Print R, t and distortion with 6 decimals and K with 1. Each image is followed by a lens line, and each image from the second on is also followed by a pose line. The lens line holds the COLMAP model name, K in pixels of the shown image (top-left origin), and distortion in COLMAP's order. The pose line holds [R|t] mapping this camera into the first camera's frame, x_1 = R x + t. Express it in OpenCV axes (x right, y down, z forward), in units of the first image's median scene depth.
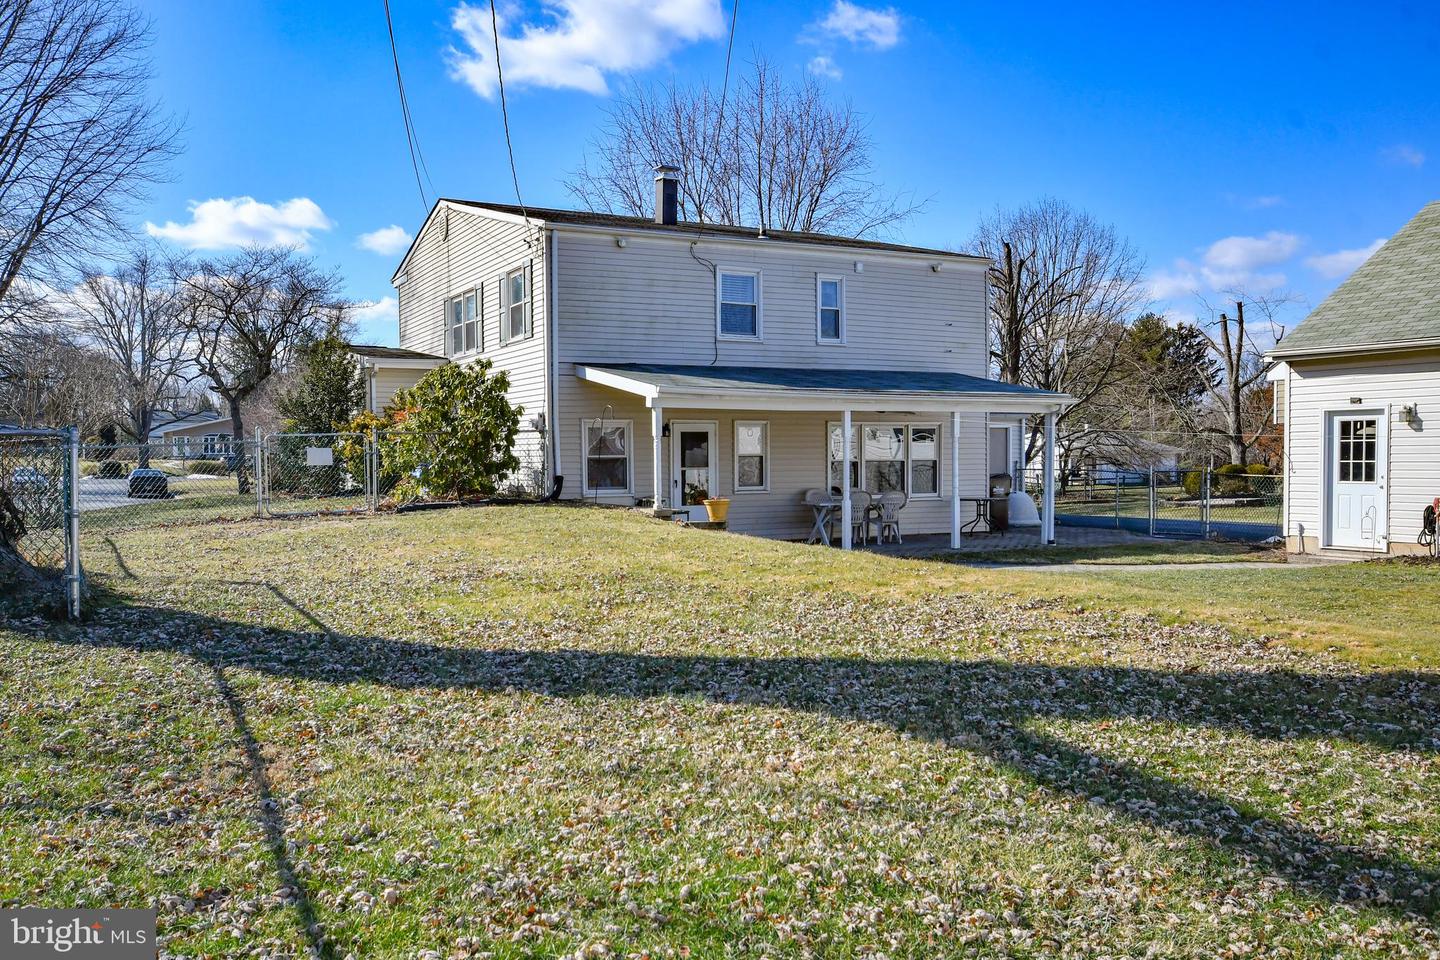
lens RADIAL K [[1188.3, 0, 710.8], [0, 1188.3, 497.4], [0, 0, 1]] dist [-0.006862, 0.068753]
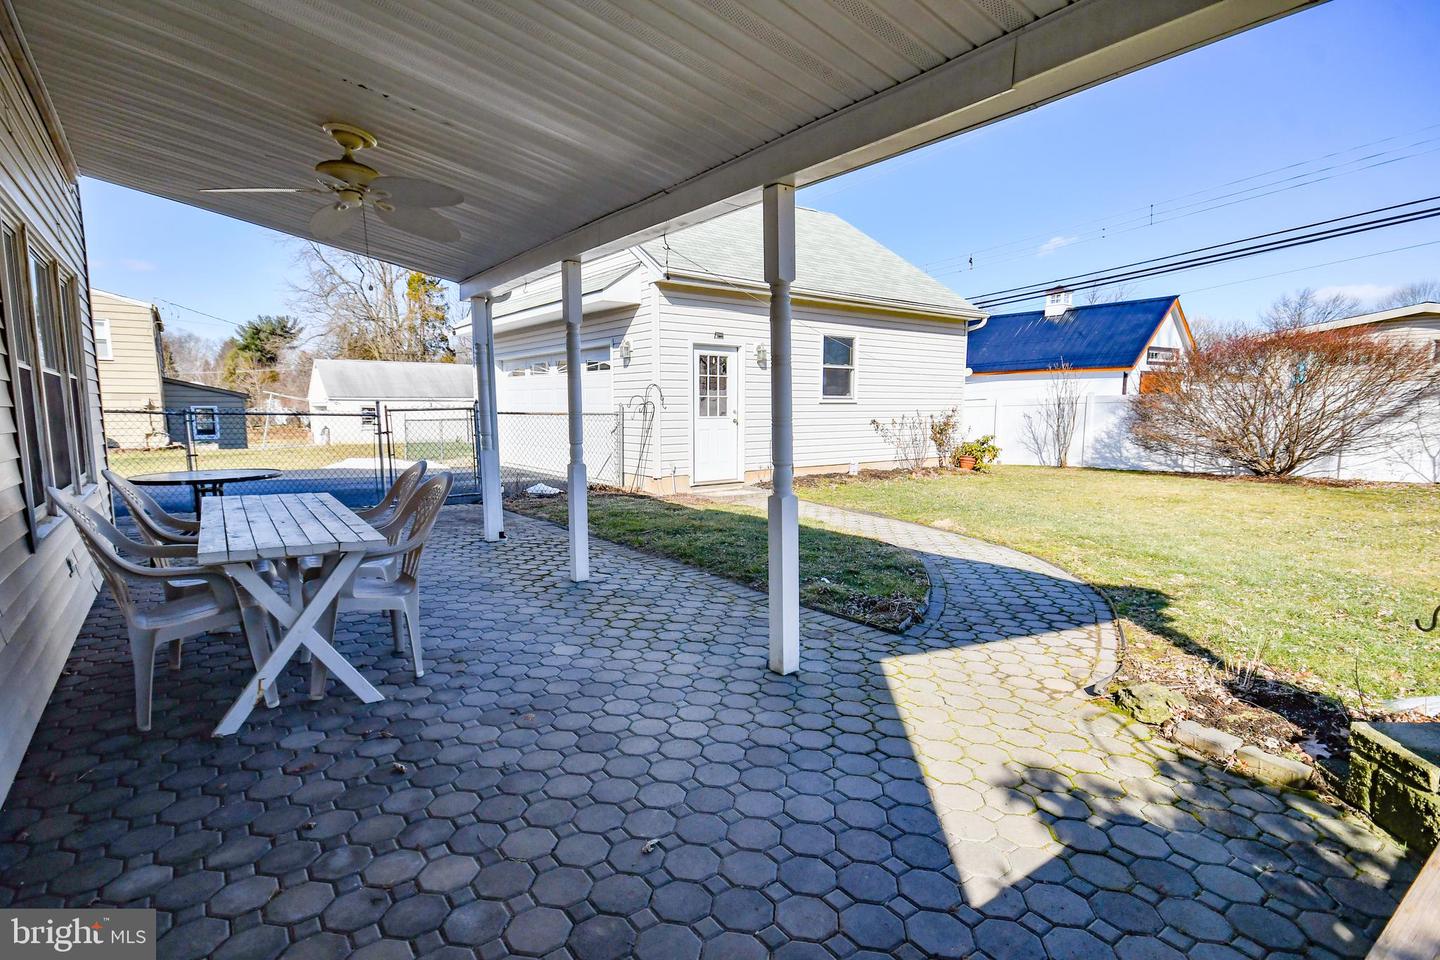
lens RADIAL K [[709.9, 0, 713.0], [0, 709.9, 494.1], [0, 0, 1]] dist [0.000593, 0.008459]
pose [[-0.147729, -0.118929, 0.981851, -0.060053], [0.032610, 0.991618, 0.125019, -0.023278], [-0.988490, 0.050488, -0.142612, 1.080845]]
